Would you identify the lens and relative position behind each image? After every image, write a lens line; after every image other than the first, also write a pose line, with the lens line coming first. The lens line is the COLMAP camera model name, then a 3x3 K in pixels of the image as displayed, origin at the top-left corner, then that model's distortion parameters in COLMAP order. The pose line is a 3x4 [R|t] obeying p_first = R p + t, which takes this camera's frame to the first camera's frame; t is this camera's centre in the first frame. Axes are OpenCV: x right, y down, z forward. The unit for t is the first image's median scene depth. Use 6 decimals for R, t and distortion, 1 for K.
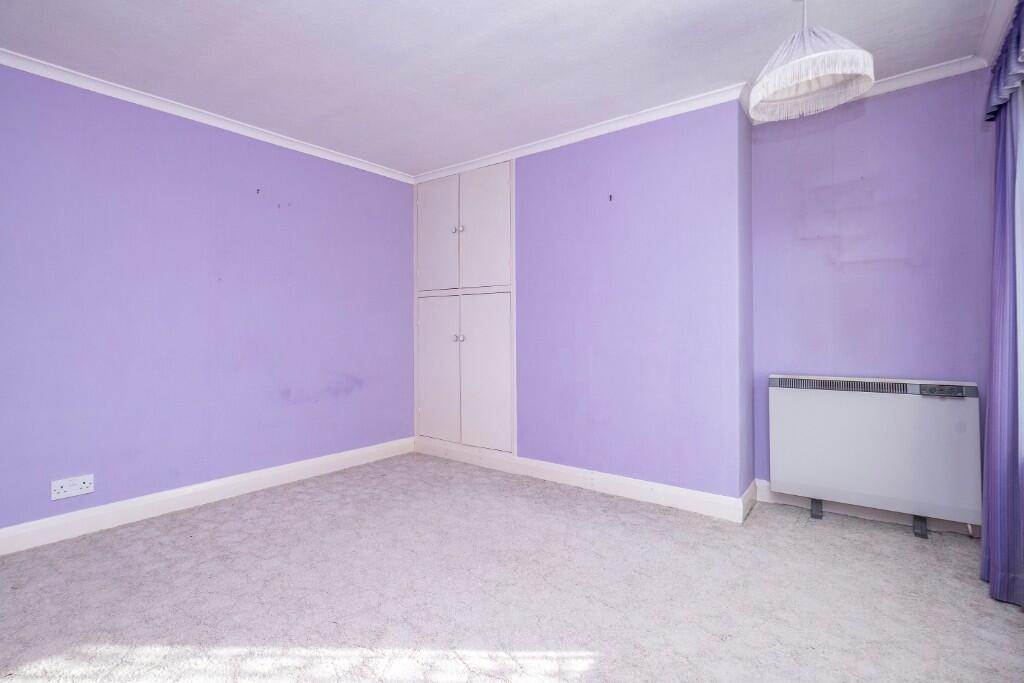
lens RADIAL K [[480.8, 0, 509.3], [0, 480.8, 319.8], [0, 0, 1]] dist [-0.003372, 0.000724]
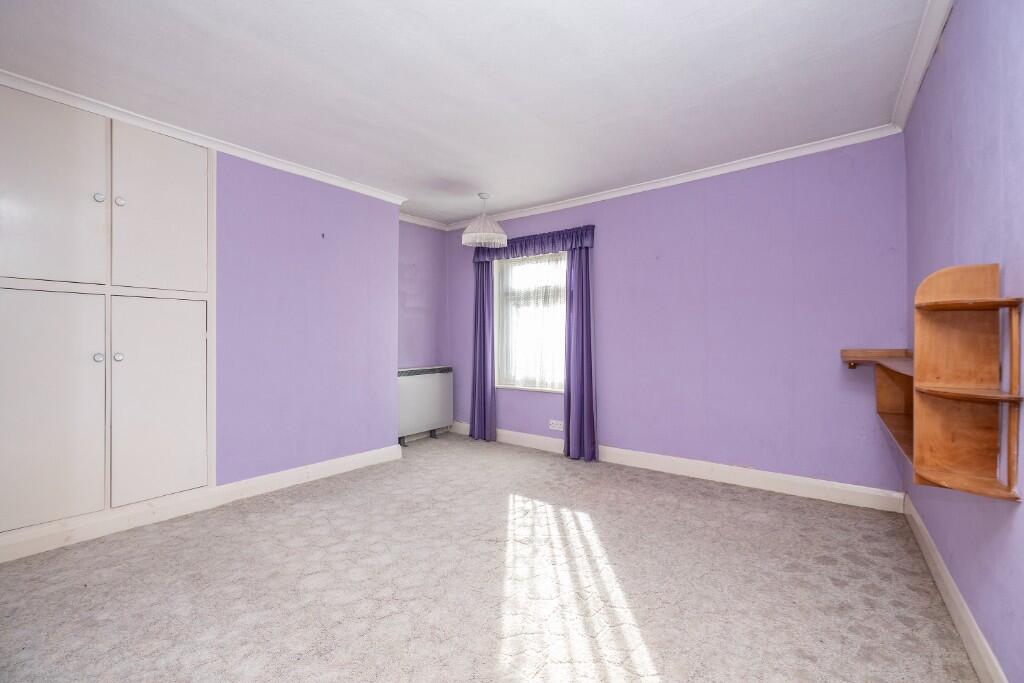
lens RADIAL K [[475.2, 0, 511.9], [0, 475.2, 337.2], [0, 0, 1]] dist [-0.001945, 0.000154]
pose [[-0.019112, 0.009752, 0.999770, -1.184112], [-0.016853, 0.999807, -0.010075, 0.009100], [-0.999675, -0.017042, -0.018944, 0.640040]]
